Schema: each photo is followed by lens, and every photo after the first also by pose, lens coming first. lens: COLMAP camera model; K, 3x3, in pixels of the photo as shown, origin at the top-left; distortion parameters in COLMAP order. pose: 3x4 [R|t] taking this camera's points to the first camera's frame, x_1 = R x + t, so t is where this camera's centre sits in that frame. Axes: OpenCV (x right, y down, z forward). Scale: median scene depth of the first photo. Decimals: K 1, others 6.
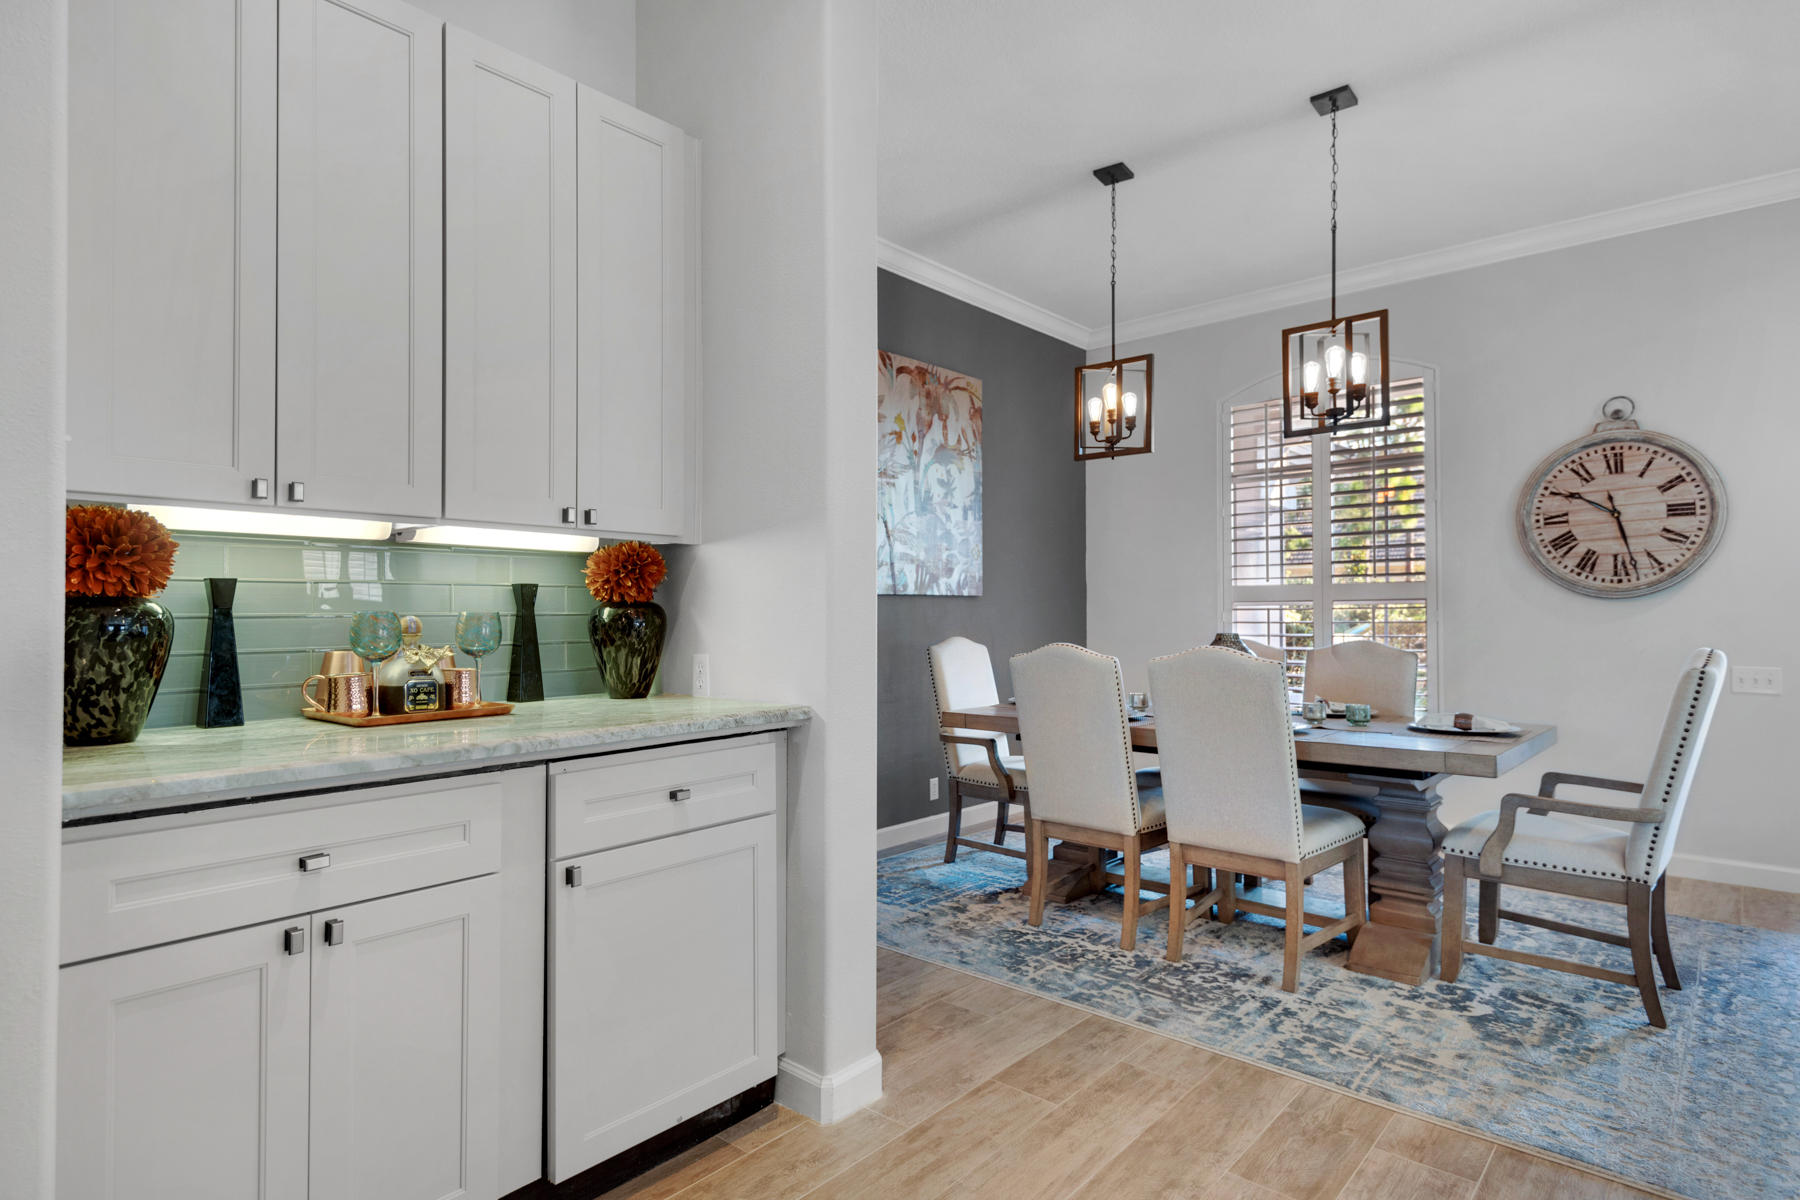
lens RADIAL K [[962.6, 0, 895.9], [0, 962.6, 602.8], [0, 0, 1]] dist [0.051963, -0.032286]
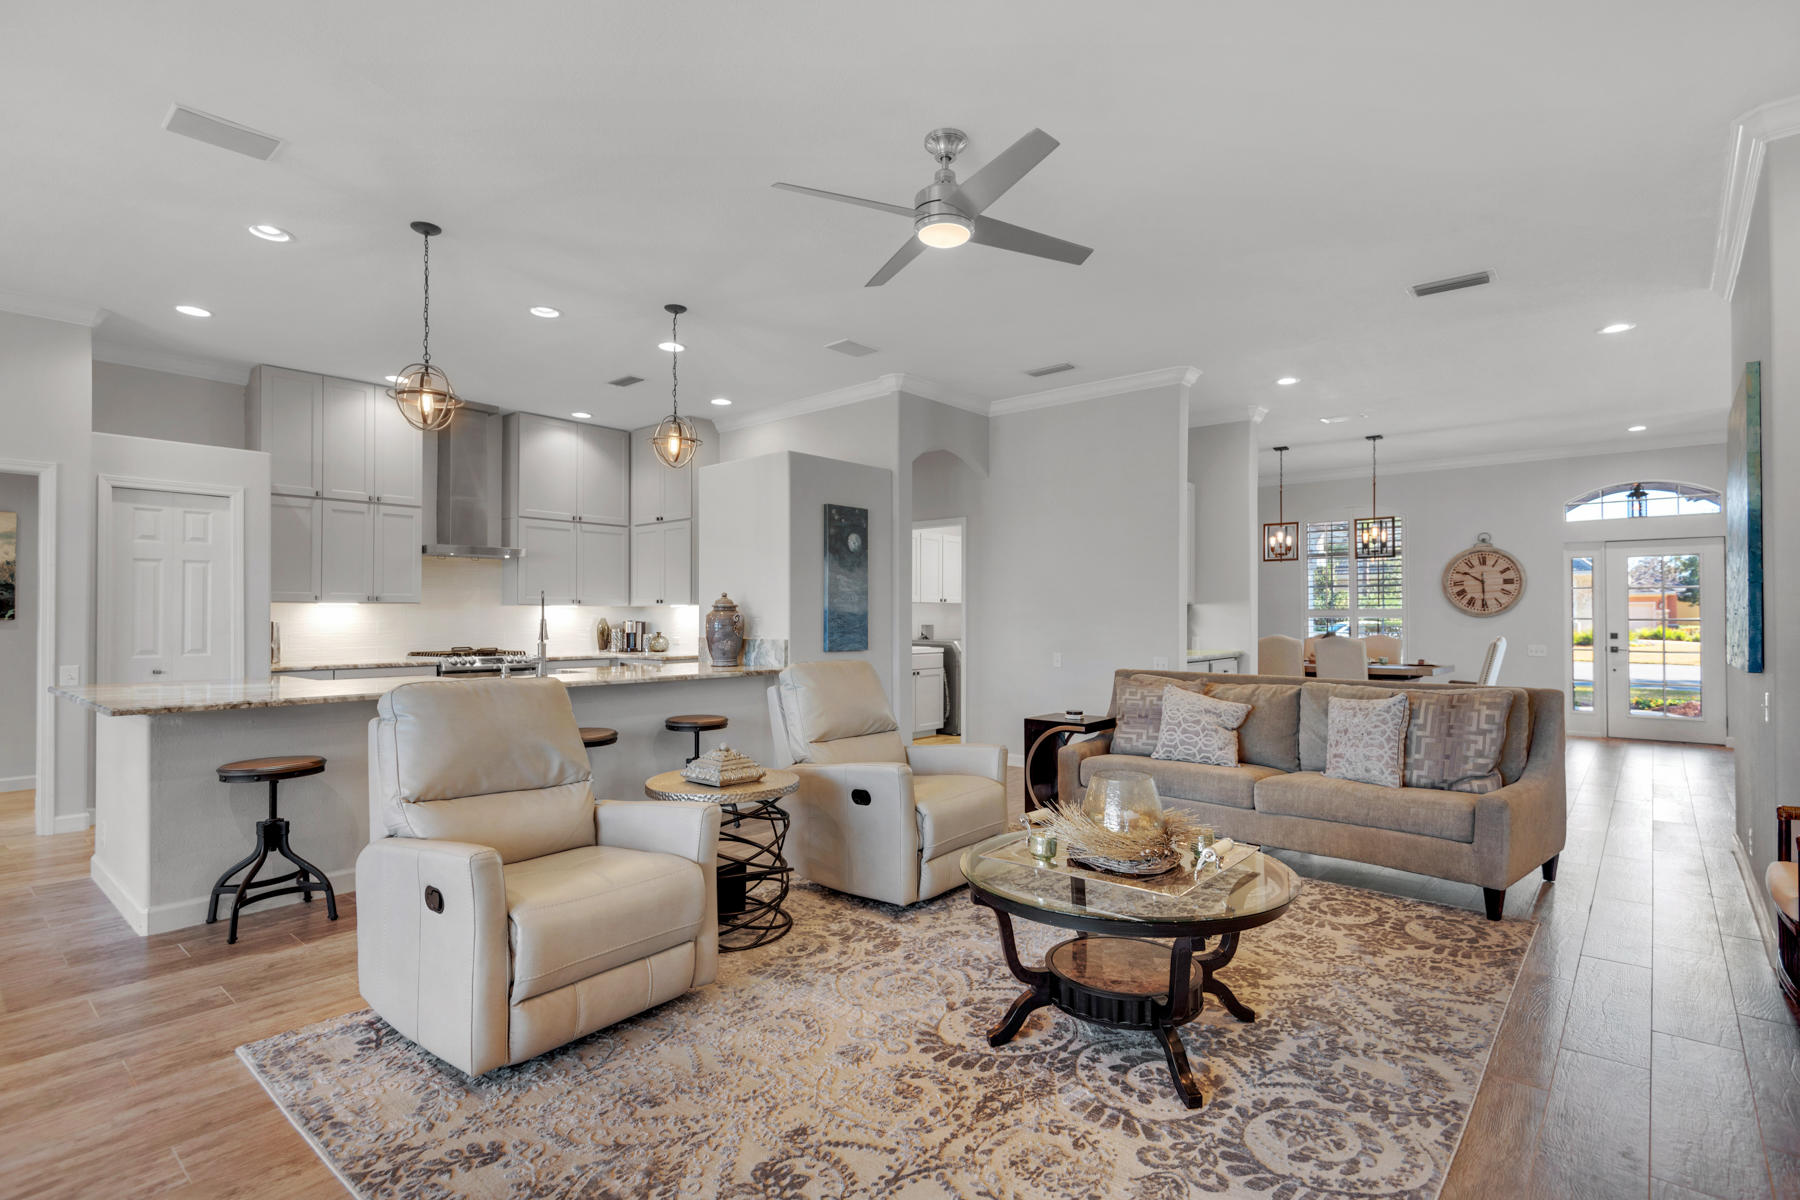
lens RADIAL K [[873.2, 0, 899.7], [0, 873.2, 604.8], [0, 0, 1]] dist [0.042624, -0.030603]
pose [[0.999985, 0.002527, 0.004895, -0.726980], [-0.002523, 0.999996, -0.000797, -0.030657], [-0.004897, 0.000785, 0.999988, -1.195944]]
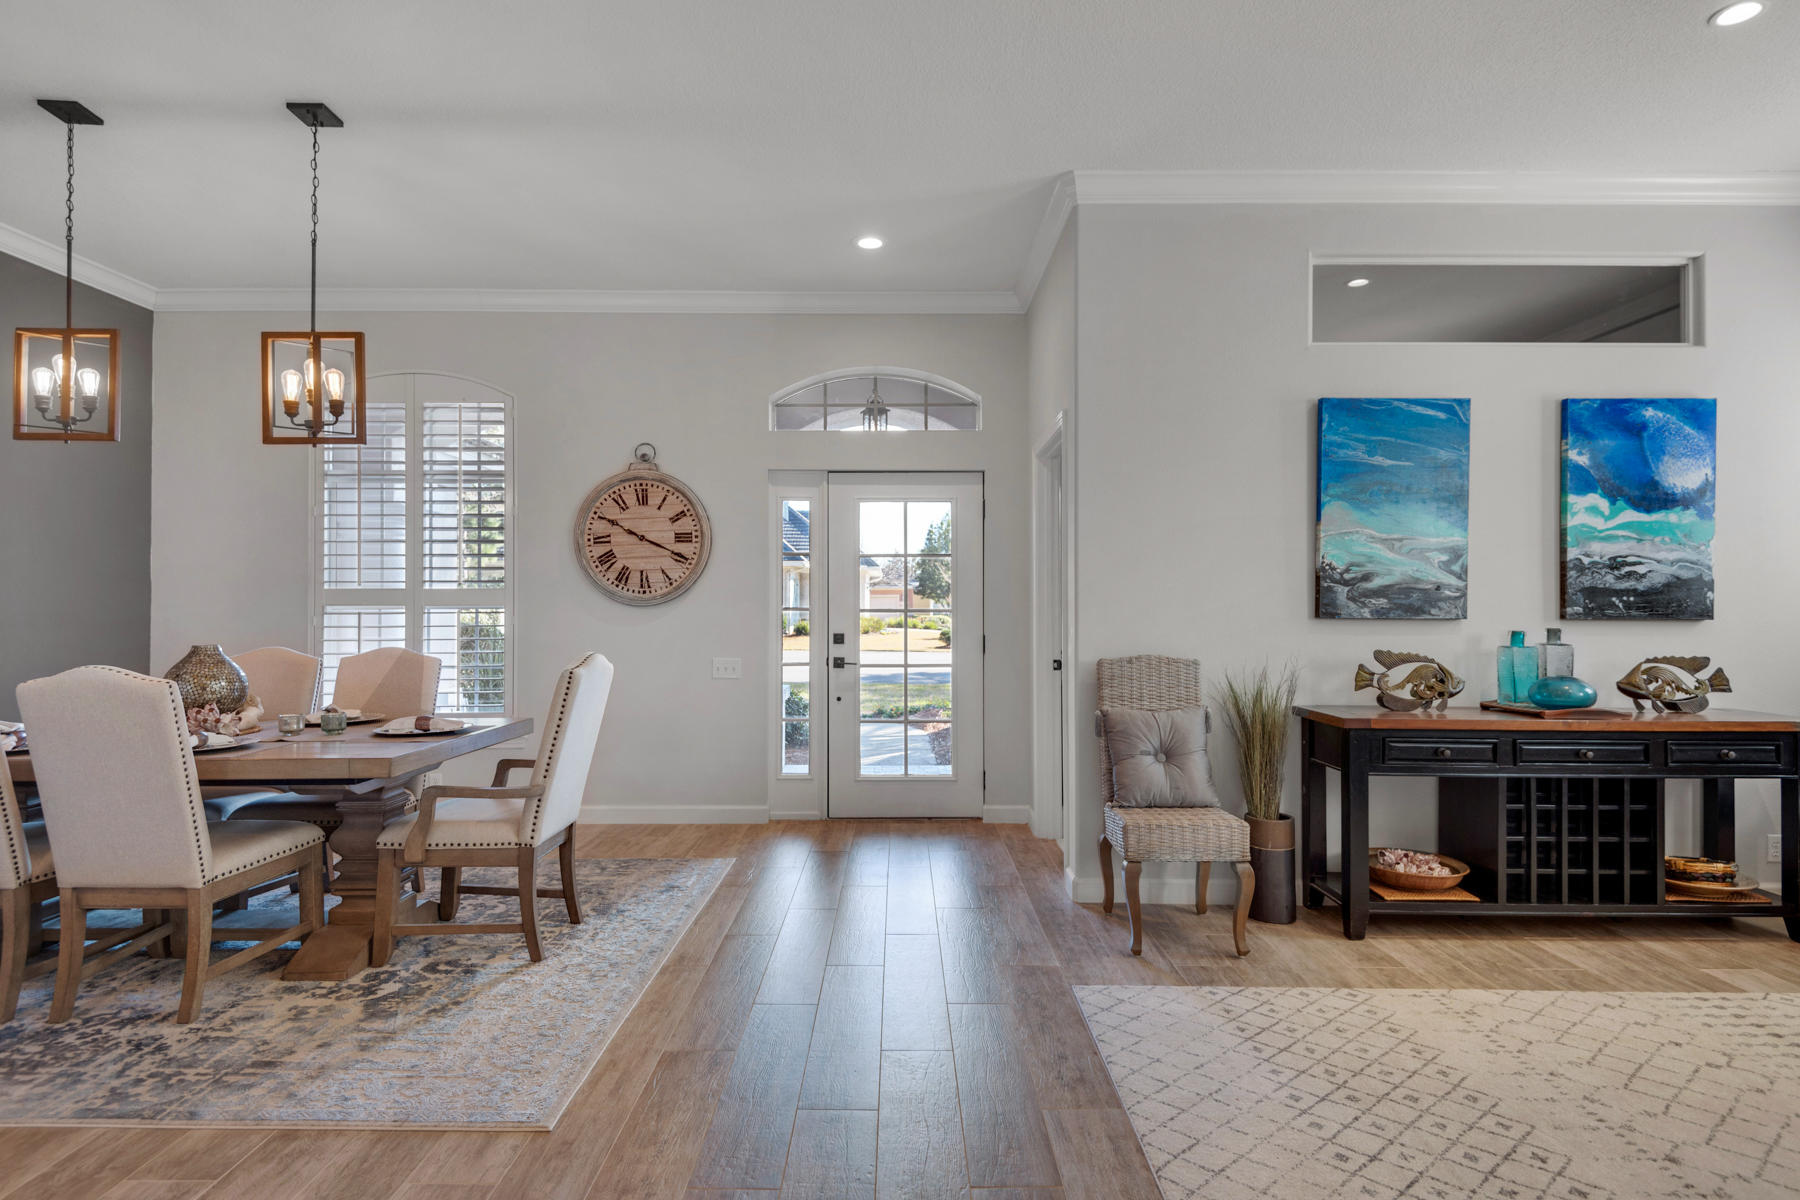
lens RADIAL K [[925.7, 0, 913.7], [0, 925.7, 598.3], [0, 0, 1]] dist [0.017339, -0.013525]
pose [[0.747611, 0.008570, 0.664081, 0.222166], [-0.009140, 0.999955, -0.002614, -0.015047], [-0.664074, -0.004115, 0.747656, -0.104889]]
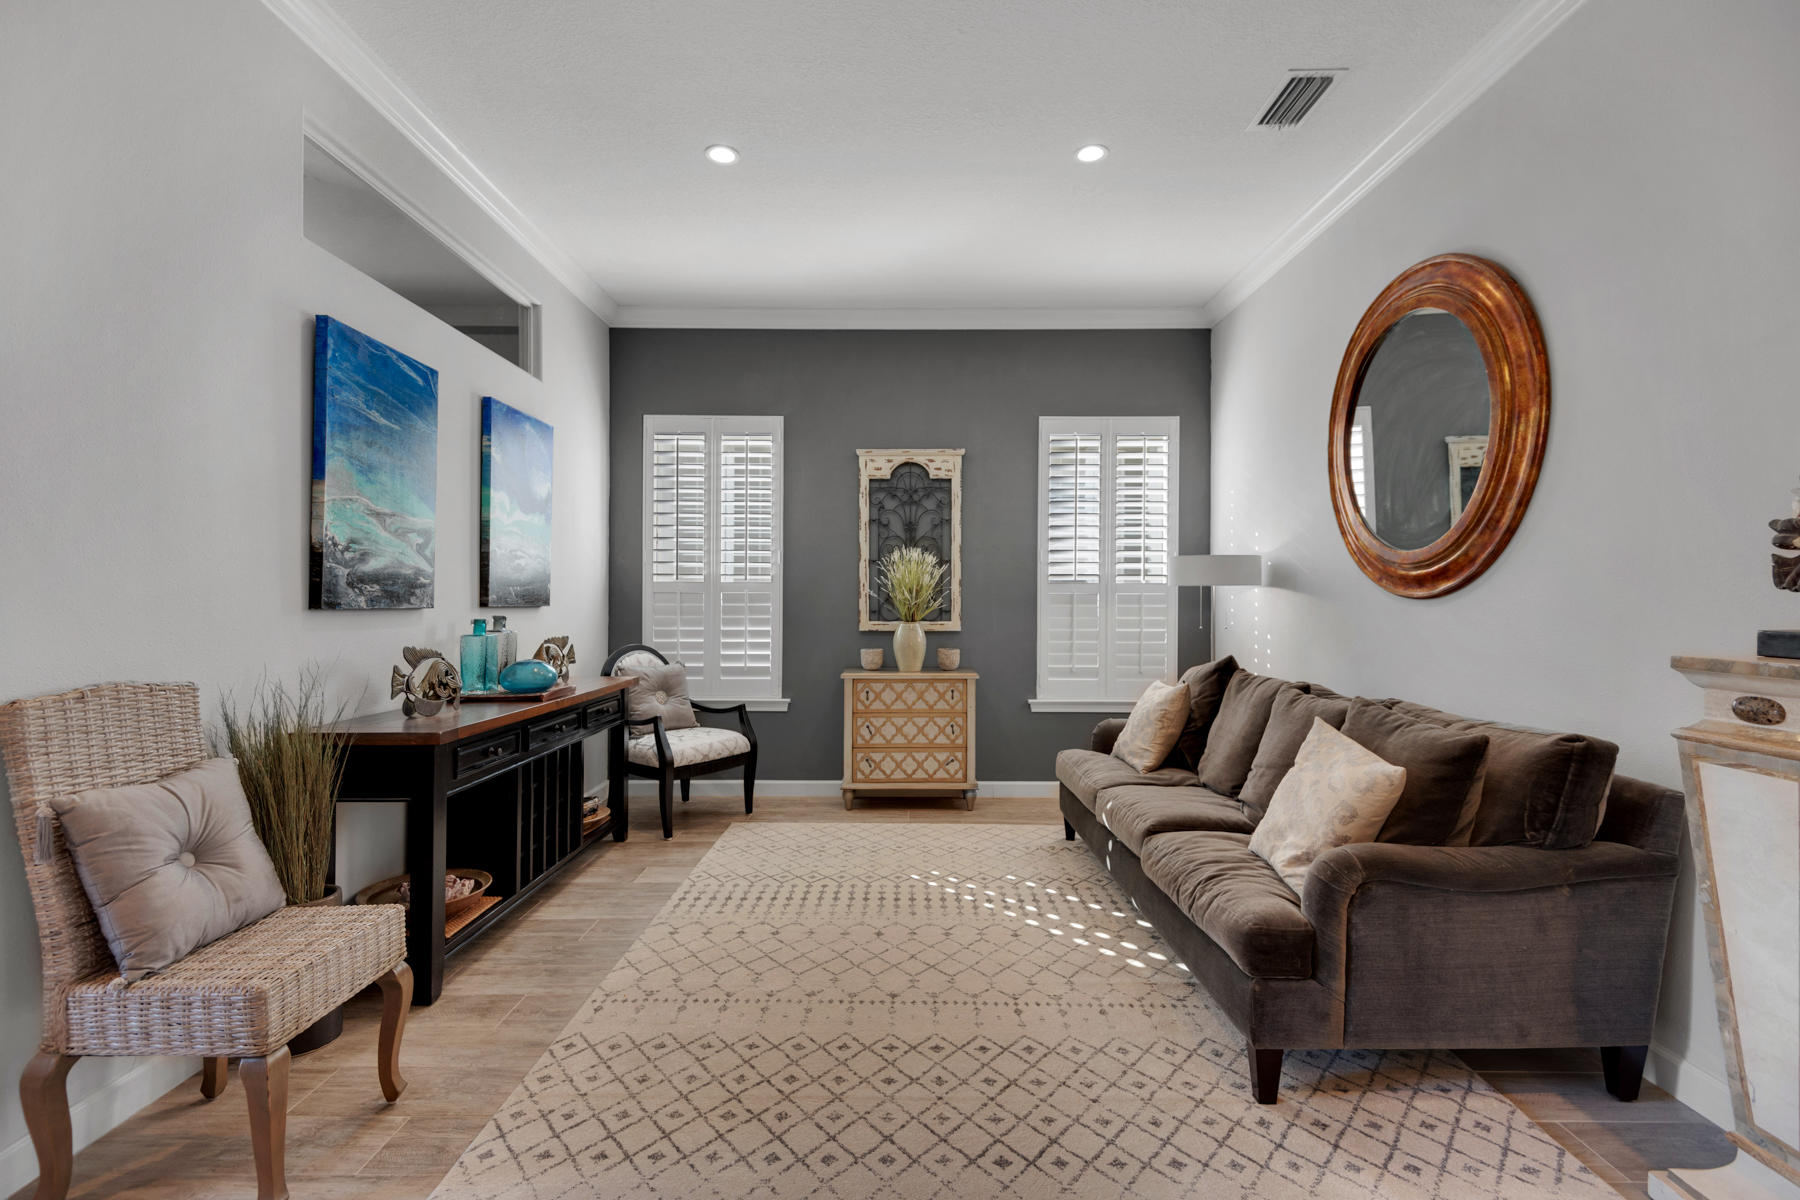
lens RADIAL K [[812.4, 0, 882.1], [0, 812.4, 601.5], [0, 0, 1]] dist [0.044654, -0.028252]
pose [[-0.649160, -0.003790, 0.760642, 0.395143], [-0.011026, 0.999929, -0.004428, -0.009495], [-0.760572, -0.011262, -0.649156, 0.380639]]
